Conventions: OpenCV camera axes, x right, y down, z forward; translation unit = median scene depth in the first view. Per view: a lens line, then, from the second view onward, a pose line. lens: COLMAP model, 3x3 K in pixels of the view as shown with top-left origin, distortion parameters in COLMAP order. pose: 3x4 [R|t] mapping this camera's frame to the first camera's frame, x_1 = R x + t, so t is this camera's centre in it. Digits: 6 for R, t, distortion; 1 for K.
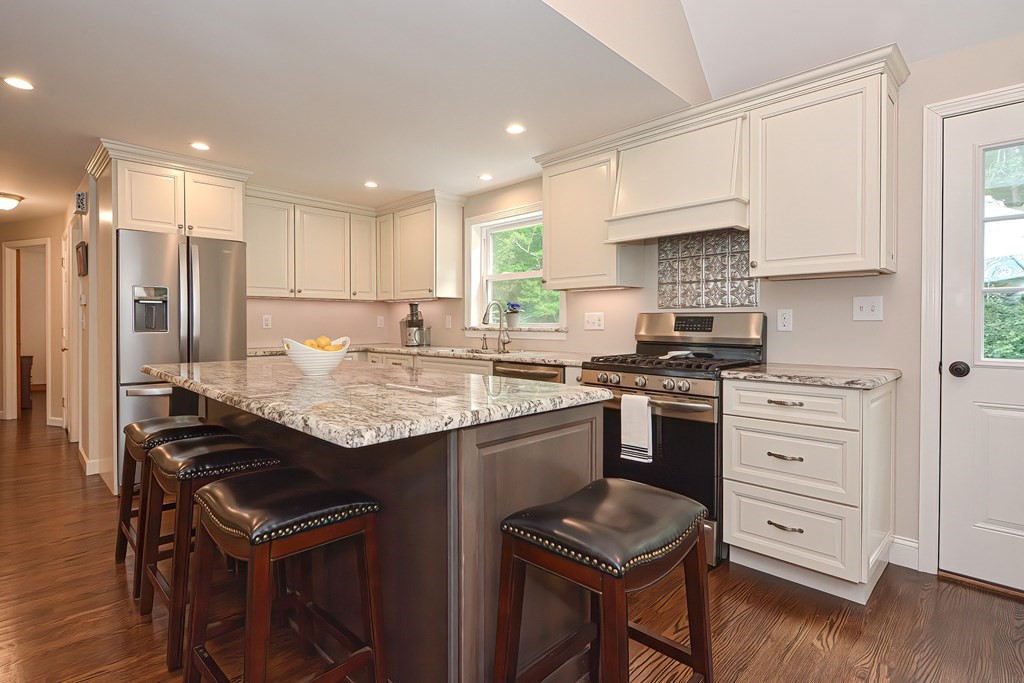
lens RADIAL K [[511.7, 0, 511.6], [0, 511.7, 325.2], [0, 0, 1]] dist [0.001221, 0.000048]
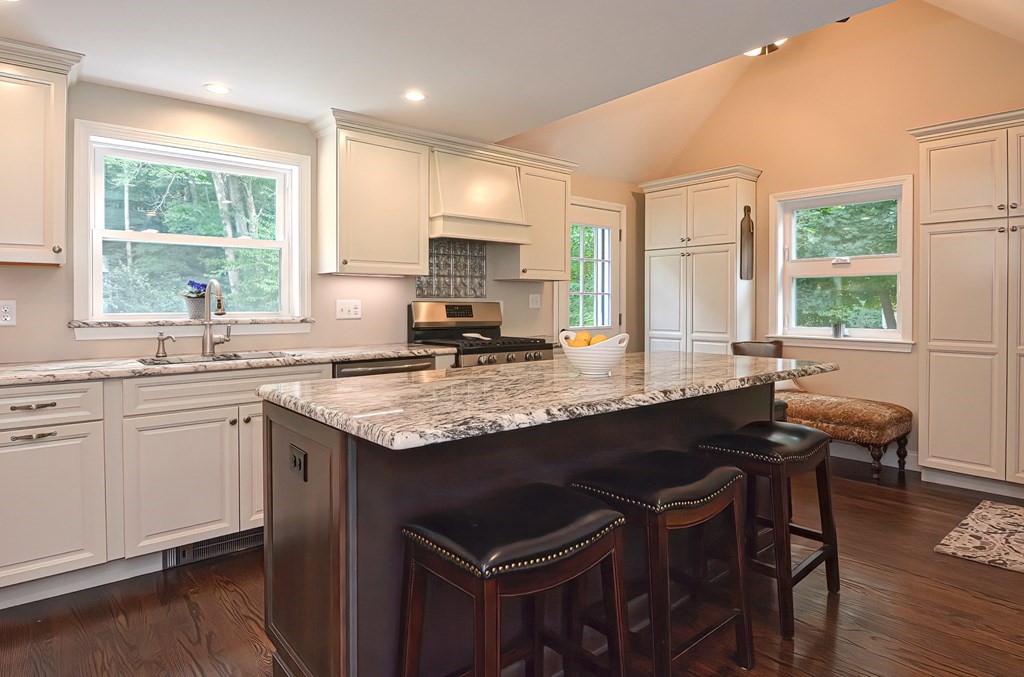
lens RADIAL K [[565.2, 0, 506.1], [0, 565.2, 308.9], [0, 0, 1]] dist [0.015021, -0.035675]
pose [[0.090119, -0.012254, 0.995856, -0.734612], [0.003179, 0.999923, 0.012017, -0.017881], [-0.995926, 0.002083, 0.090151, 0.574460]]
